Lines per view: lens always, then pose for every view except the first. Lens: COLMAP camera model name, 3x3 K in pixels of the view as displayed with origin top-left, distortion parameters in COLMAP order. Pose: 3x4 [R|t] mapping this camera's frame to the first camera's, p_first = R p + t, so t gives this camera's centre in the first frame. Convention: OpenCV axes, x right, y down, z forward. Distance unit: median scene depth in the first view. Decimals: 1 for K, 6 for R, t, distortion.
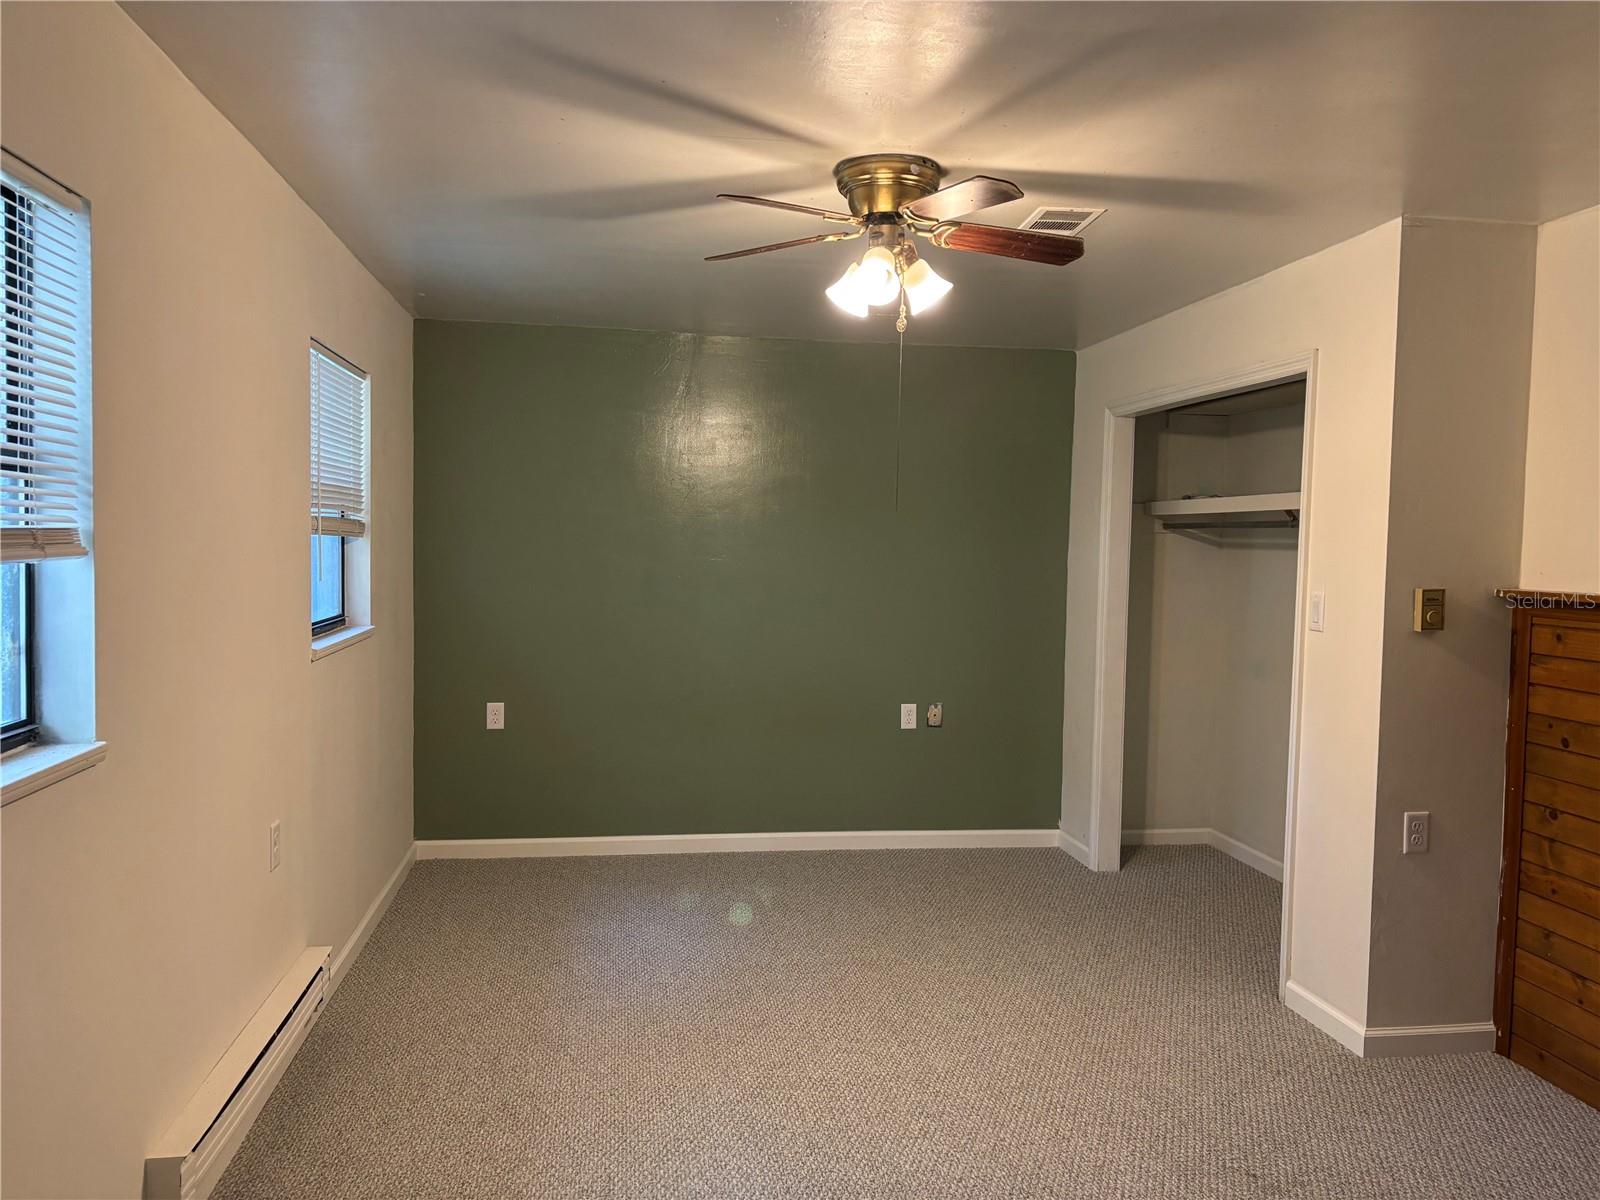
lens RADIAL K [[1215.3, 0, 803.9], [0, 1215.3, 599.4], [0, 0, 1]] dist [0.070155, -0.075009]
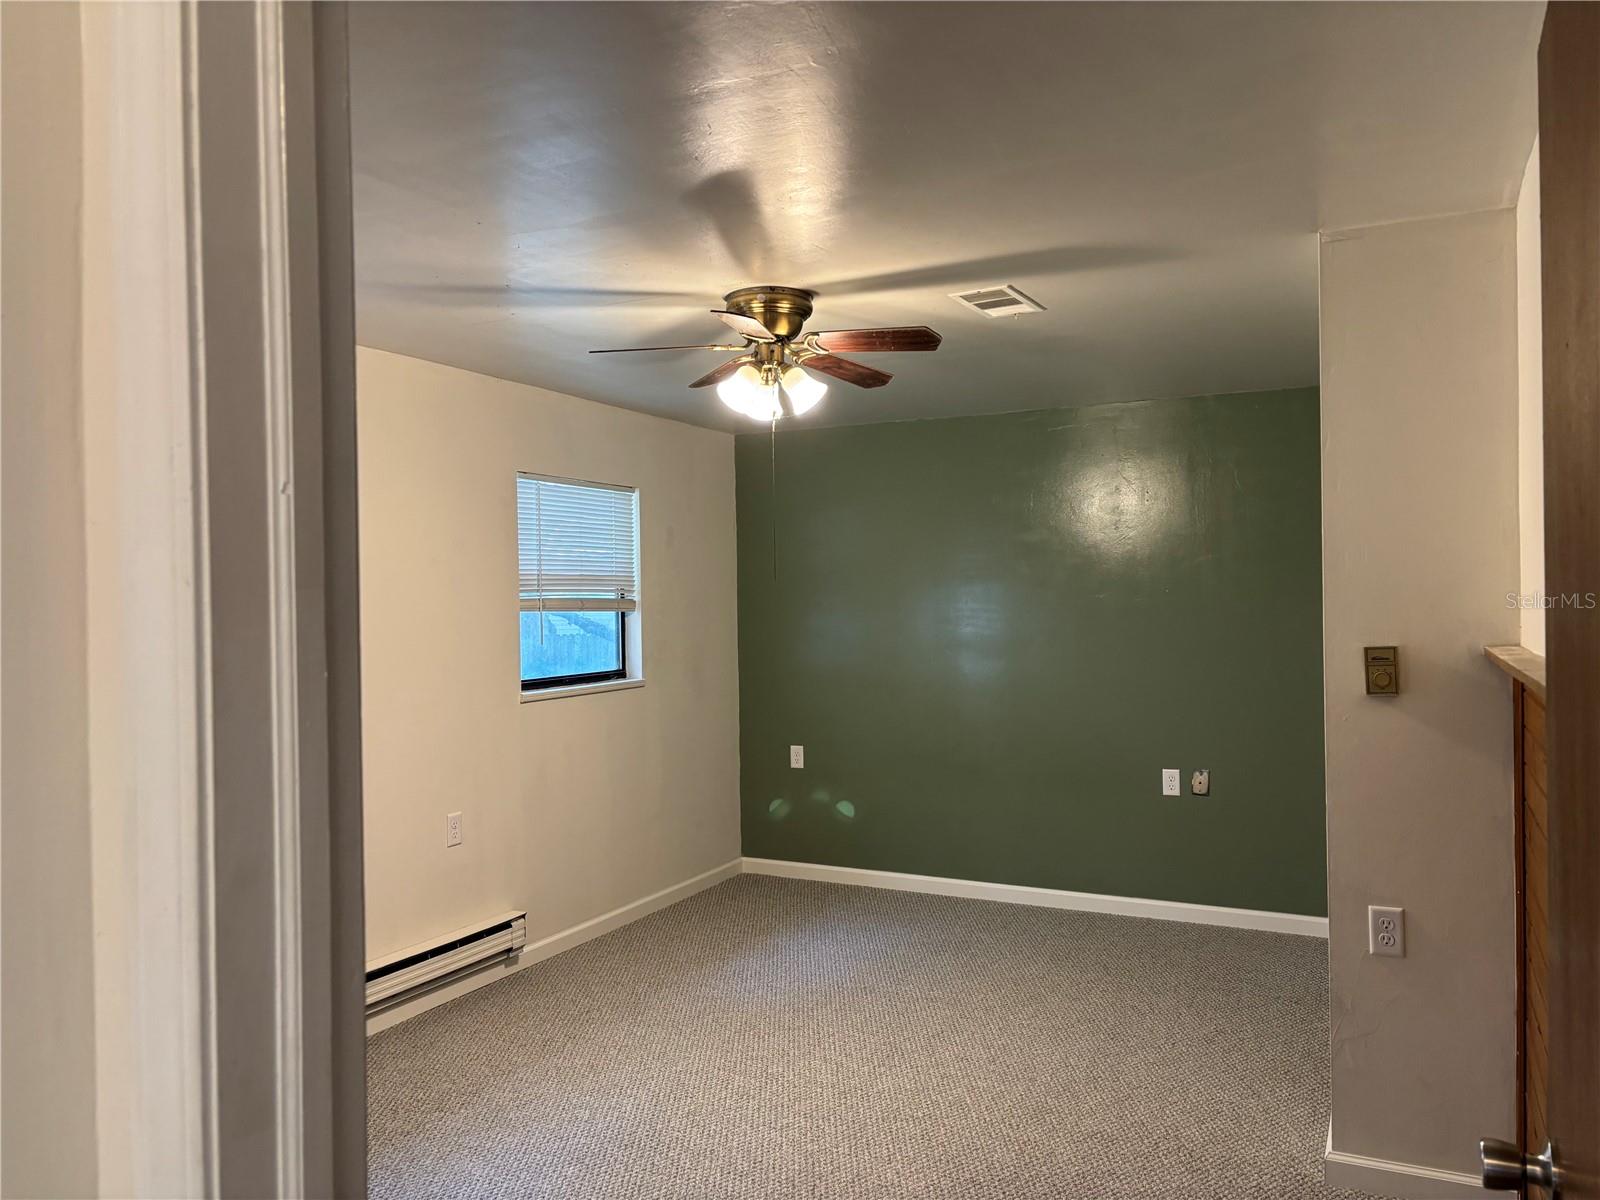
lens RADIAL K [[1215.3, 0, 799.2], [0, 1215.3, 600.7], [0, 0, 1]] dist [0.070155, -0.075009]
pose [[0.808377, -0.027523, -0.588021, 0.553706], [-0.003346, 0.998675, -0.051344, 0.004111], [0.588656, 0.043473, 0.807214, 0.047110]]
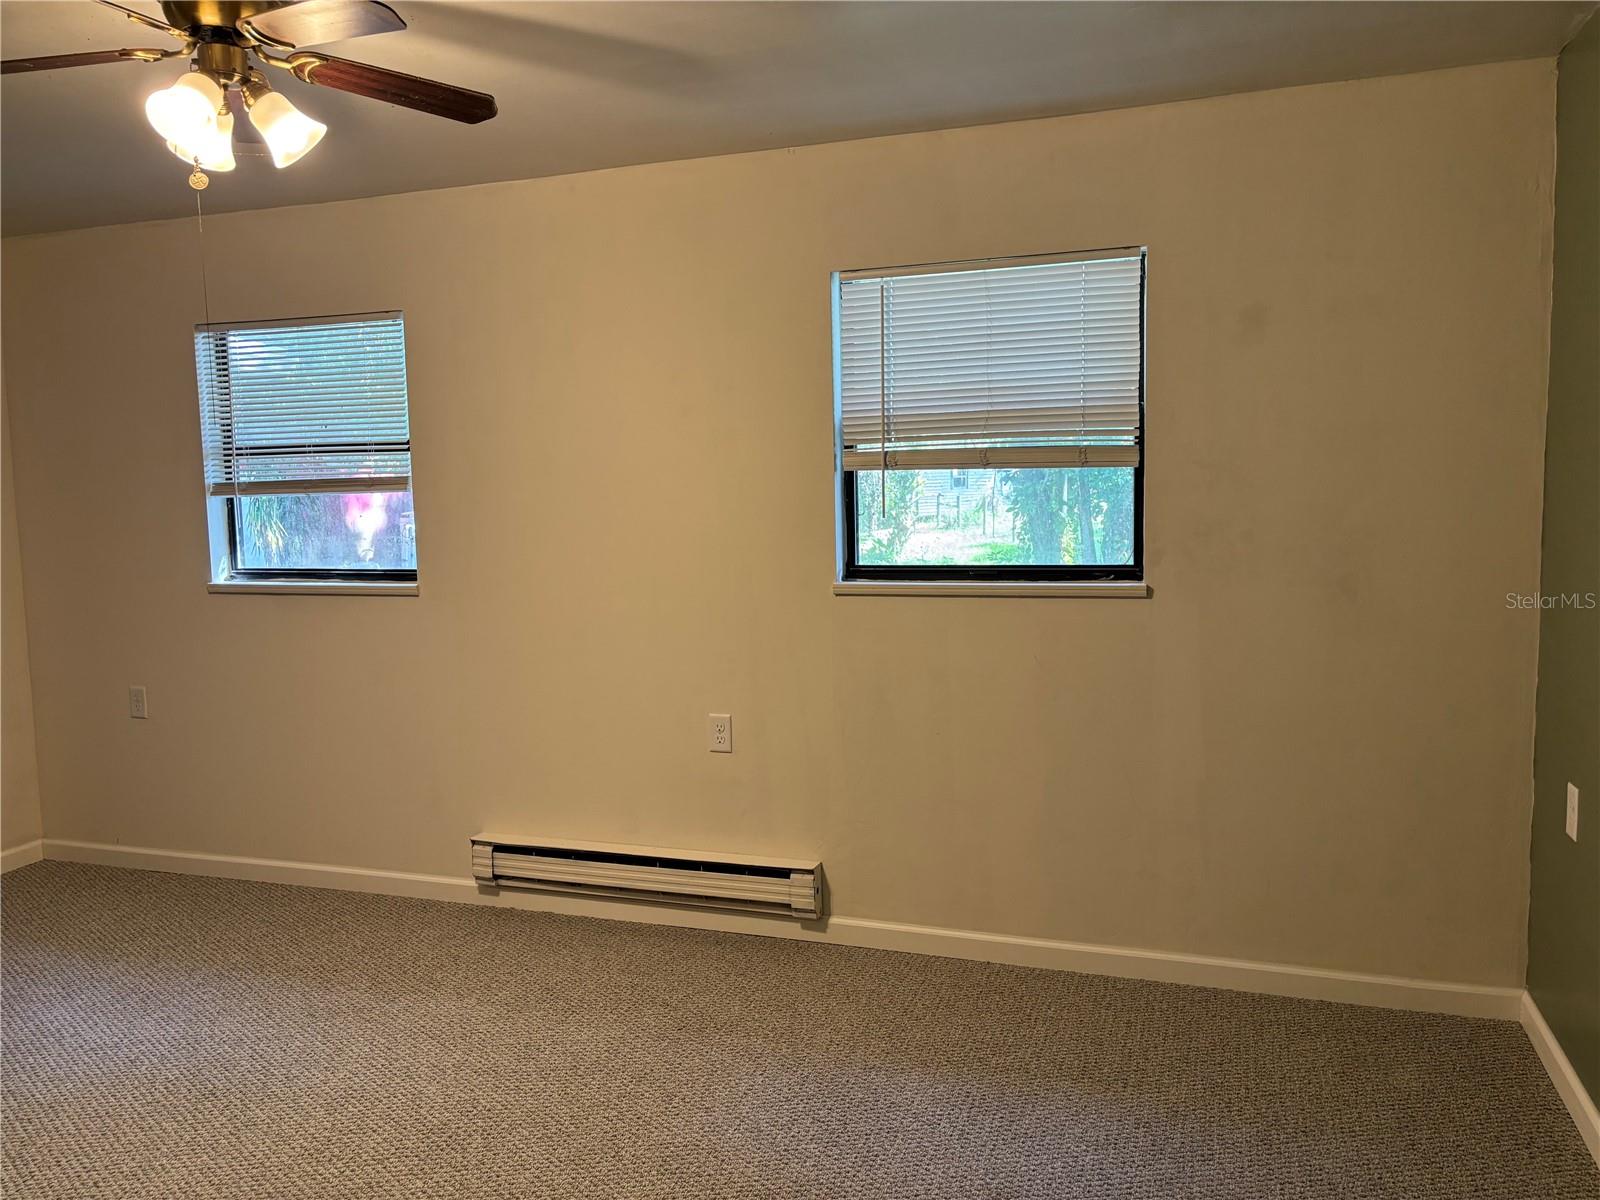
lens RADIAL K [[1215.3, 0, 796.4], [0, 1215.3, 603.5], [0, 0, 1]] dist [0.070155, -0.075009]
pose [[-0.486422, 0.077615, -0.870270, 0.413608], [-0.034584, 0.993556, 0.107940, -0.041161], [0.873039, 0.082602, -0.480603, 1.186966]]
